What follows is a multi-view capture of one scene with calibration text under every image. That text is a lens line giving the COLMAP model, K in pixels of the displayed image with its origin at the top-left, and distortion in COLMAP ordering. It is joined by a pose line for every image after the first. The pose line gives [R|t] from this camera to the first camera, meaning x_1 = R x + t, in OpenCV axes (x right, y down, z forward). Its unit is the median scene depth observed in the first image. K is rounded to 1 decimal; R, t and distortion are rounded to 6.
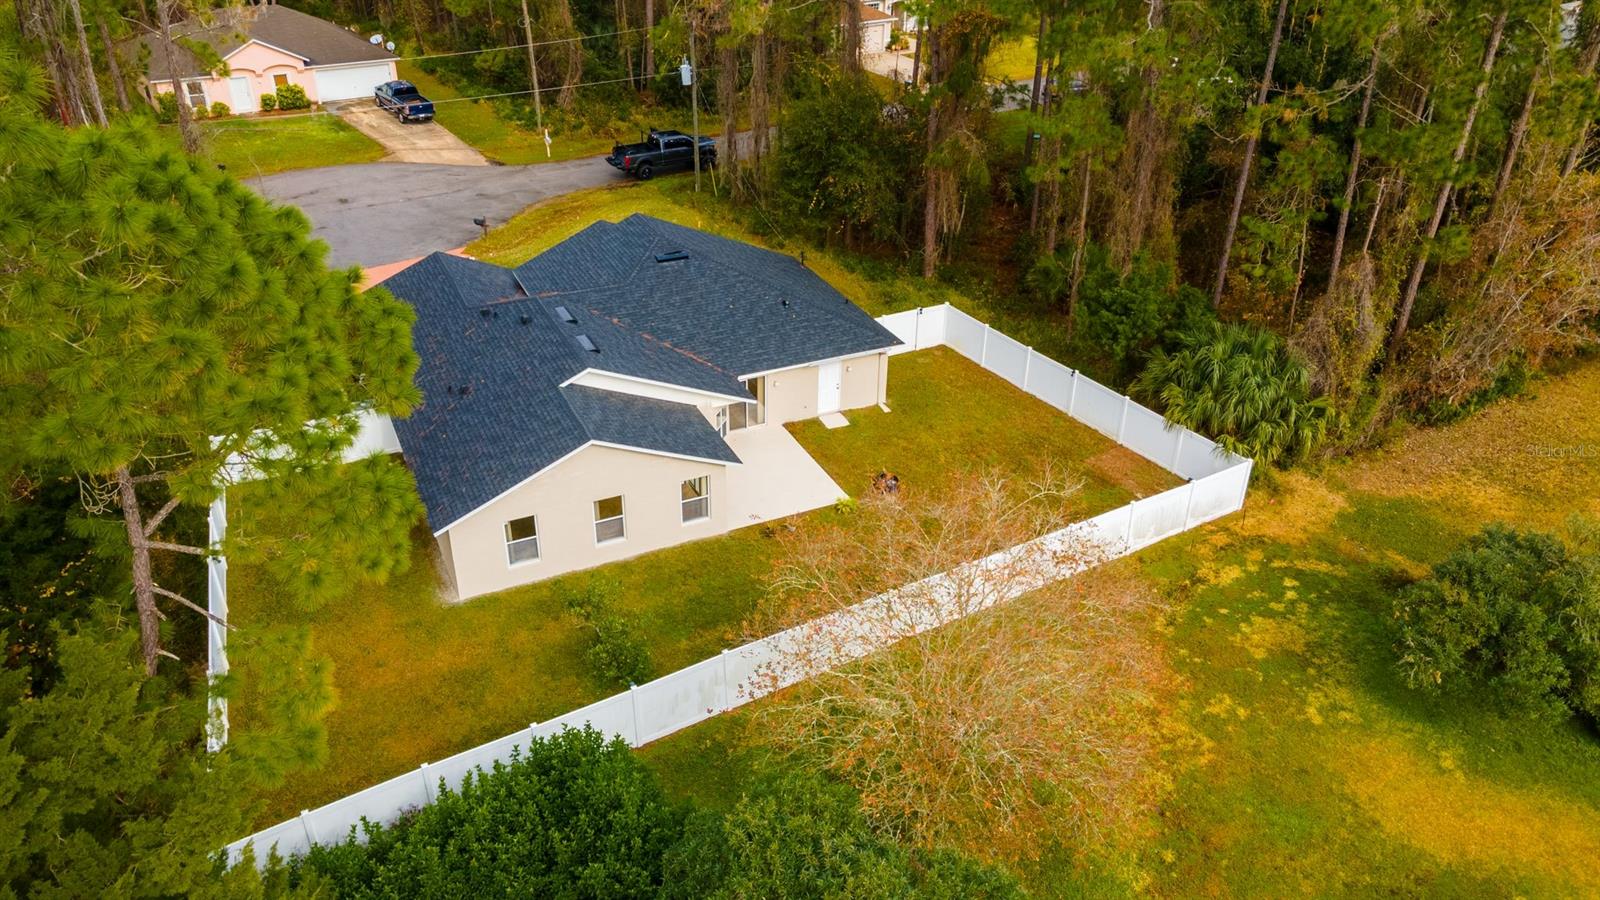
lens RADIAL K [[1175.8, 0, 800.0], [0, 1175.8, 450.0], [0, 0, 1]] dist [0.004711, 0.079752]
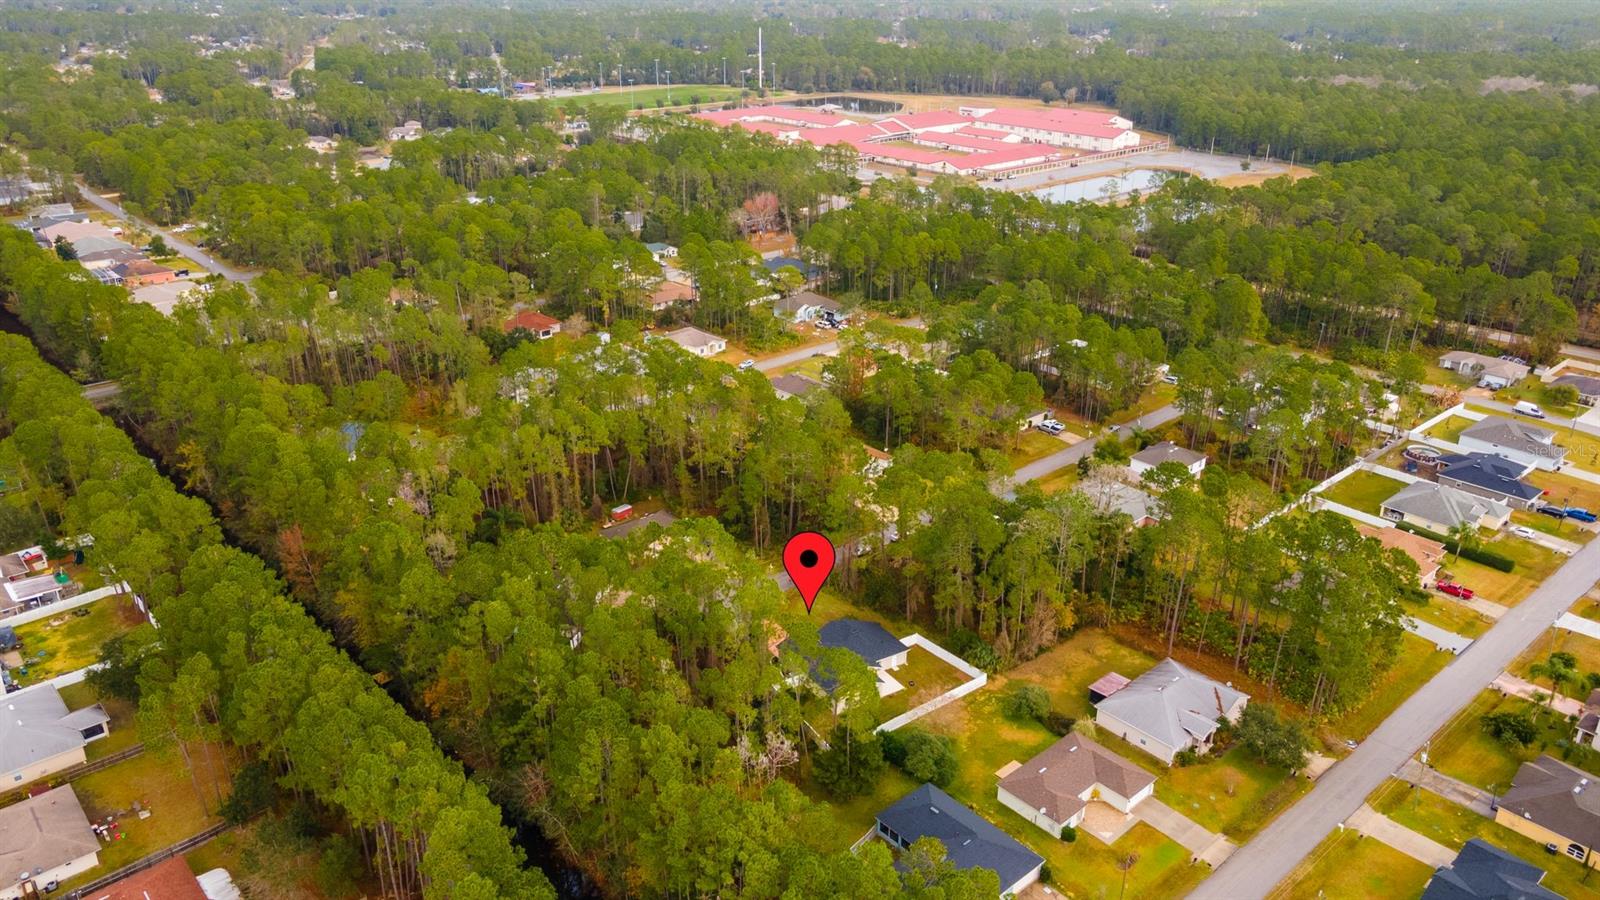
lens RADIAL K [[1175.8, 0, 800.0], [0, 1175.8, 450.0], [0, 0, 1]] dist [0.004711, 0.079752]
pose [[0.993335, -0.052777, 0.102473, -0.745790], [0.064894, 0.990799, -0.118768, -0.341439], [-0.095262, 0.124626, 0.987620, -3.446996]]
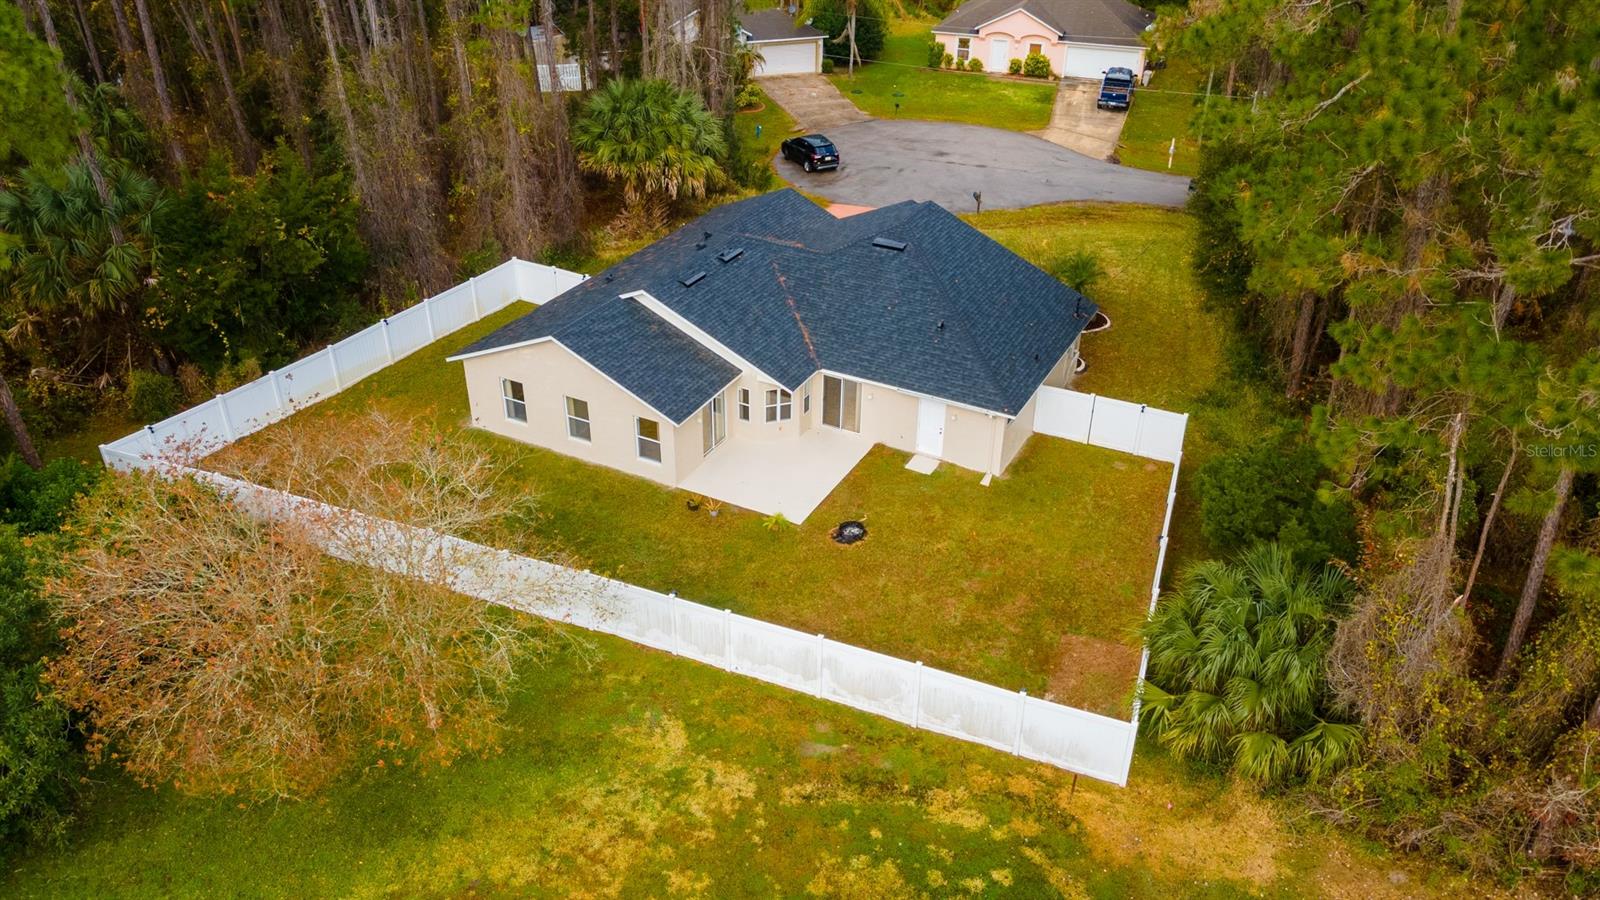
lens RADIAL K [[1175.8, 0, 800.0], [0, 1175.8, 450.0], [0, 0, 1]] dist [0.004711, 0.079752]
pose [[0.597152, 0.403420, -0.693297, 0.608638], [-0.407056, 0.897169, 0.171445, -0.155356], [0.691169, 0.179832, 0.699961, 0.320300]]
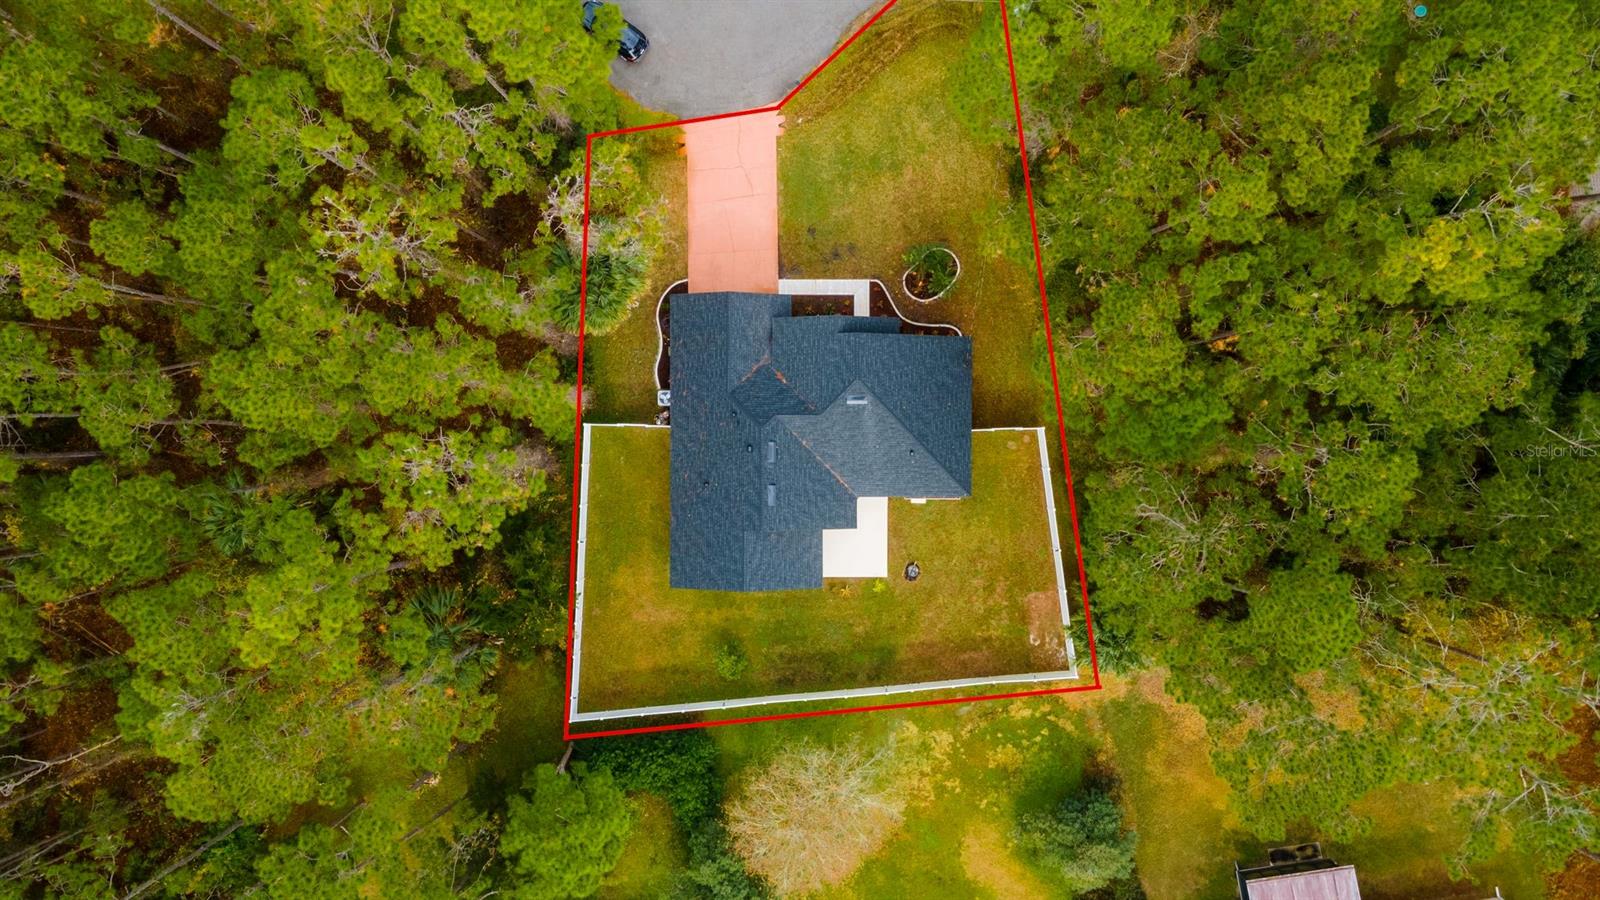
lens RADIAL K [[1175.8, 0, 800.0], [0, 1175.8, 450.0], [0, 0, 1]] dist [0.004711, 0.079752]
pose [[0.899825, 0.435759, -0.020715, -0.121296], [-0.199705, 0.453670, 0.868505, -1.528271], [0.387857, -0.777366, 0.495247, 0.161566]]
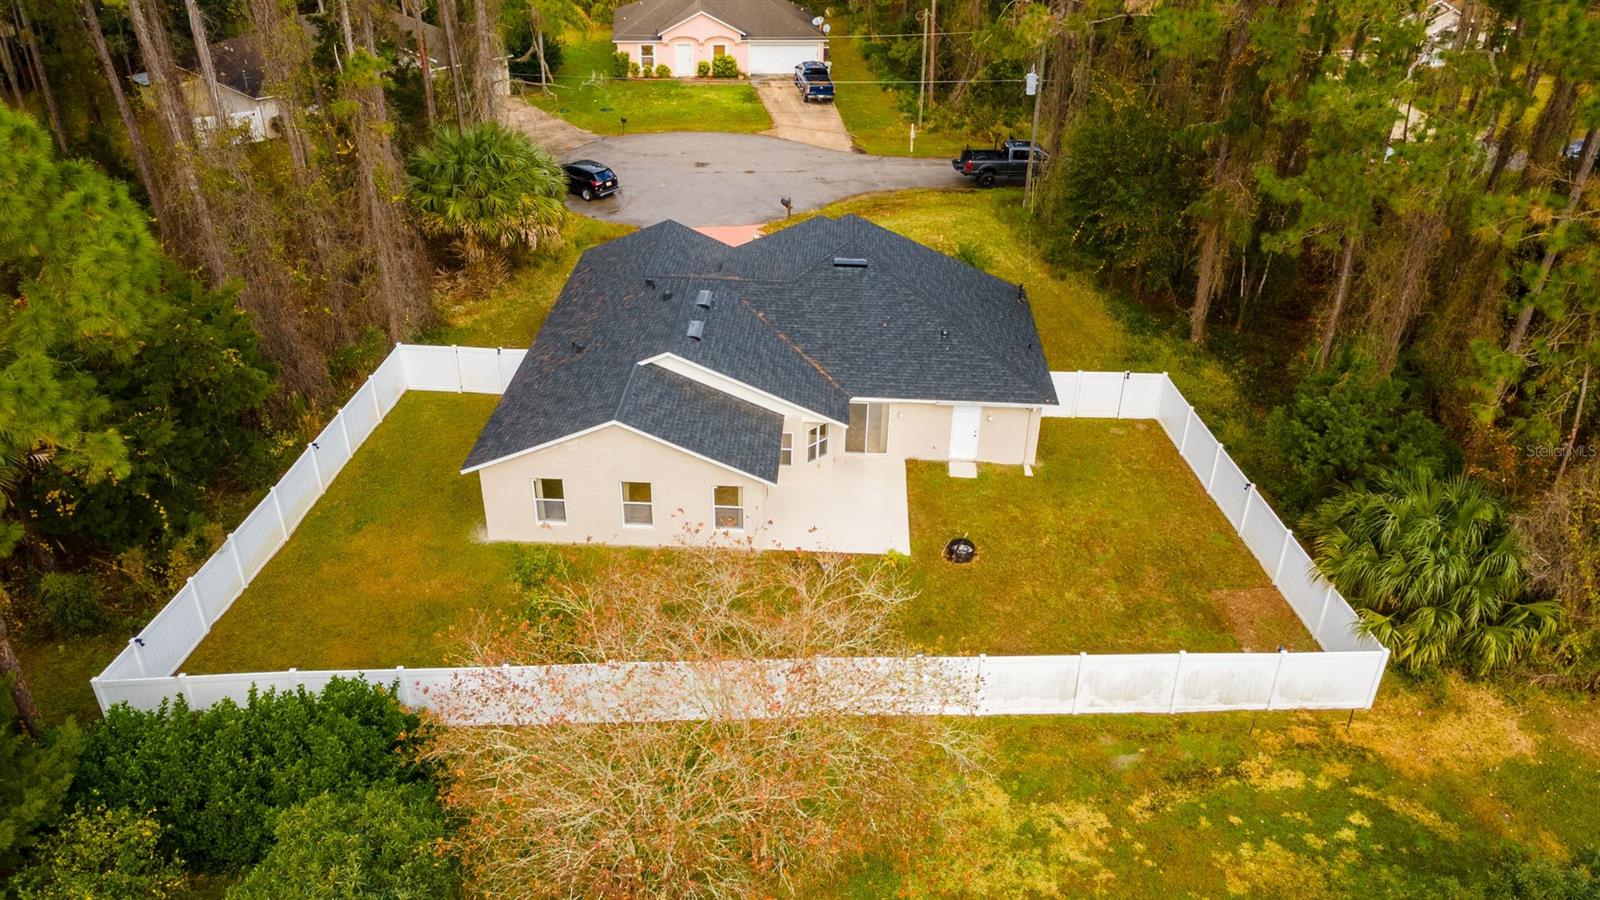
lens RADIAL K [[1175.8, 0, 800.0], [0, 1175.8, 450.0], [0, 0, 1]] dist [0.004711, 0.079752]
pose [[0.880345, 0.242664, -0.407563, 0.295388], [-0.243055, 0.968633, 0.051724, -0.058219], [0.407330, 0.053525, 0.911711, 0.122424]]
